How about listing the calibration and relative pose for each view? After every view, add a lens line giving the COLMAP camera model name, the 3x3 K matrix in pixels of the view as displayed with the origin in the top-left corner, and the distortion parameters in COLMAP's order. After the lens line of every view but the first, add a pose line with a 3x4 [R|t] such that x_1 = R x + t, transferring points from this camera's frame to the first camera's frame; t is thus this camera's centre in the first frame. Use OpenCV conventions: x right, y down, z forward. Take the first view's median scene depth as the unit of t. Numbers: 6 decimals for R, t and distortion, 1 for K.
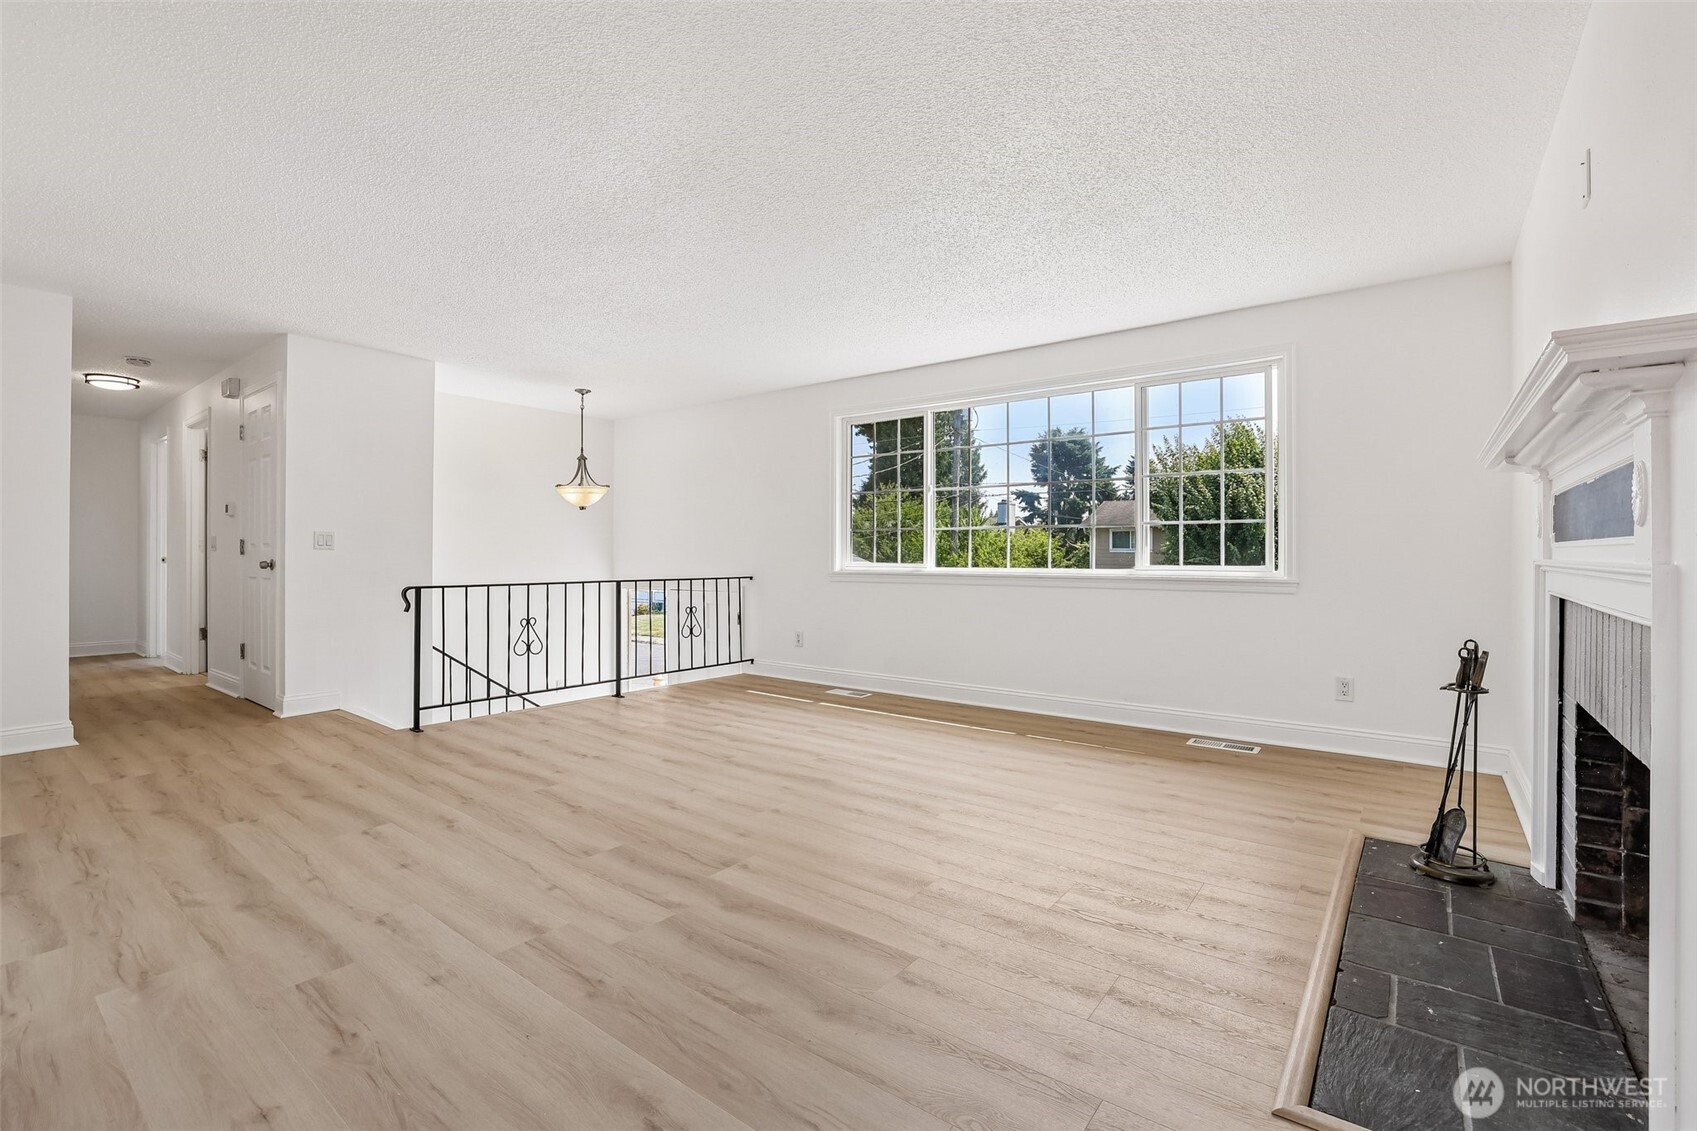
lens RADIAL K [[752.1, 0, 857.0], [0, 752.1, 549.6], [0, 0, 1]] dist [-0.032408, 0.001016]
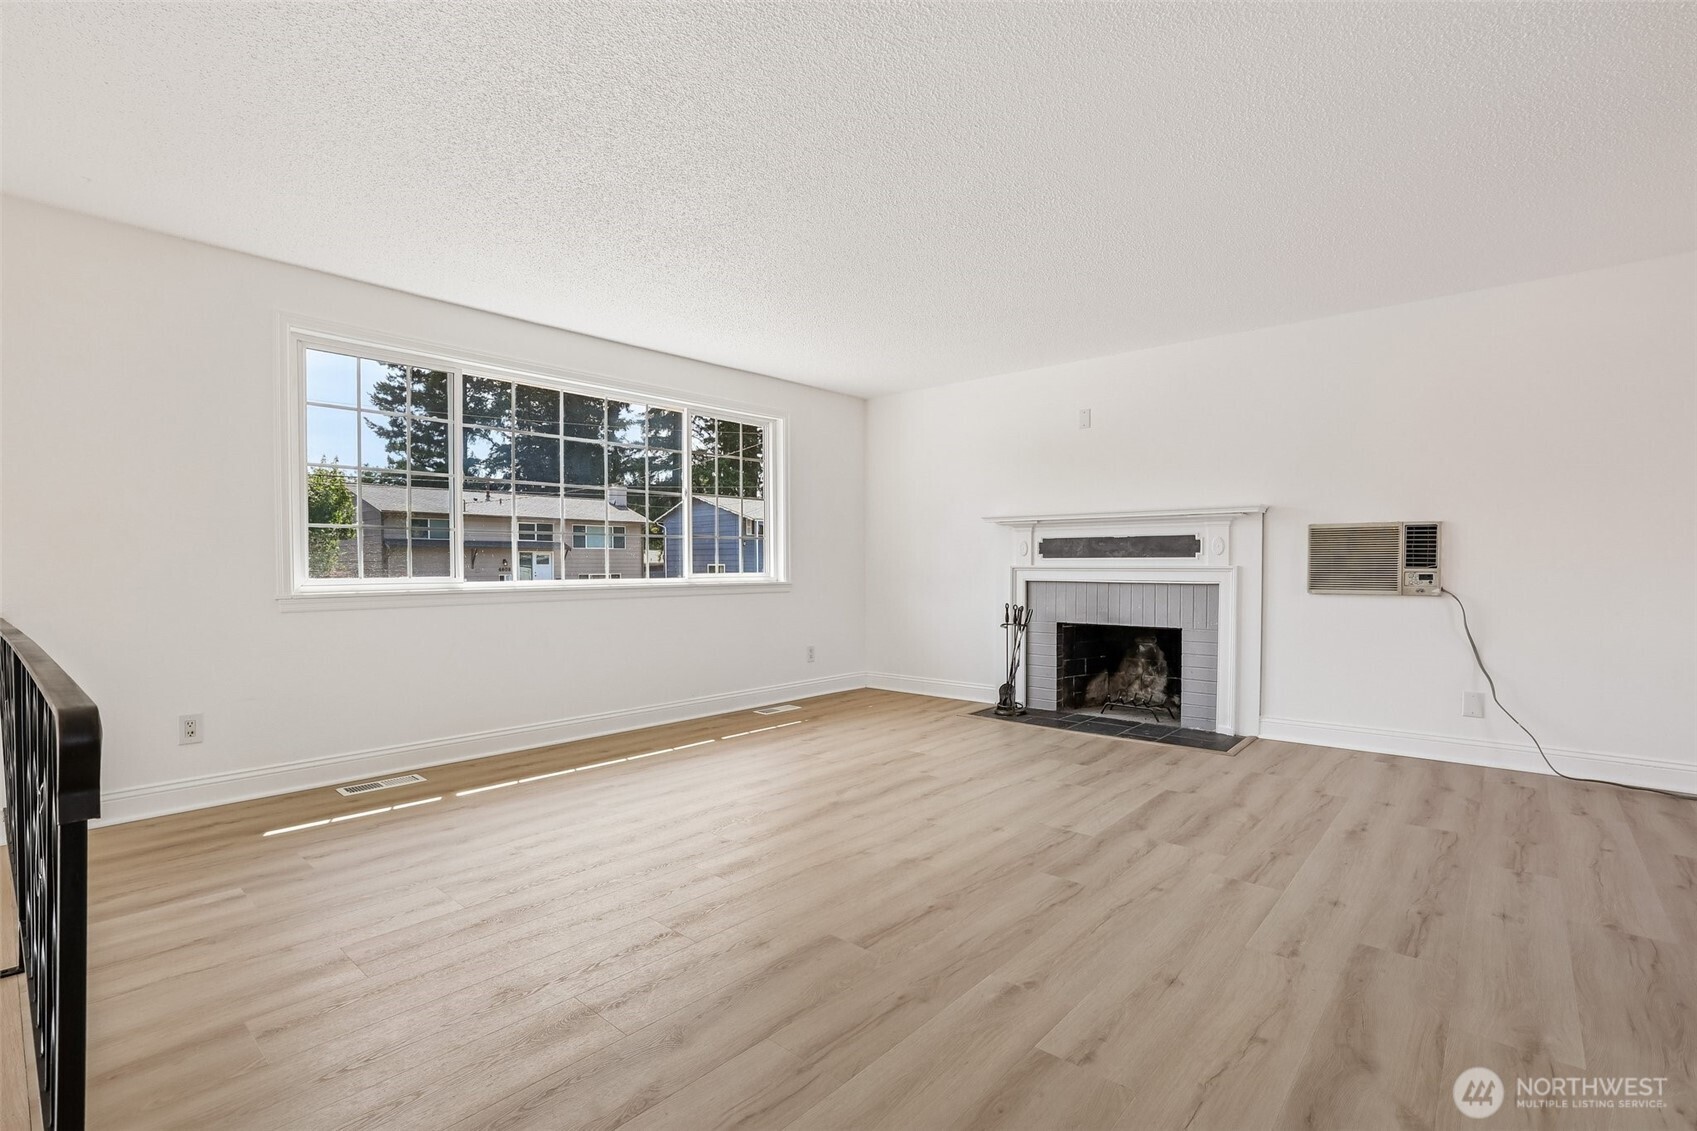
lens RADIAL K [[779.7, 0, 844.7], [0, 779.7, 571.0], [0, 0, 1]] dist [-0.028161, -0.000264]
pose [[0.063349, -0.010321, 0.997938, -1.264606], [-0.004084, 0.999935, 0.010601, 0.006132], [-0.997983, -0.004747, 0.063303, 1.154102]]
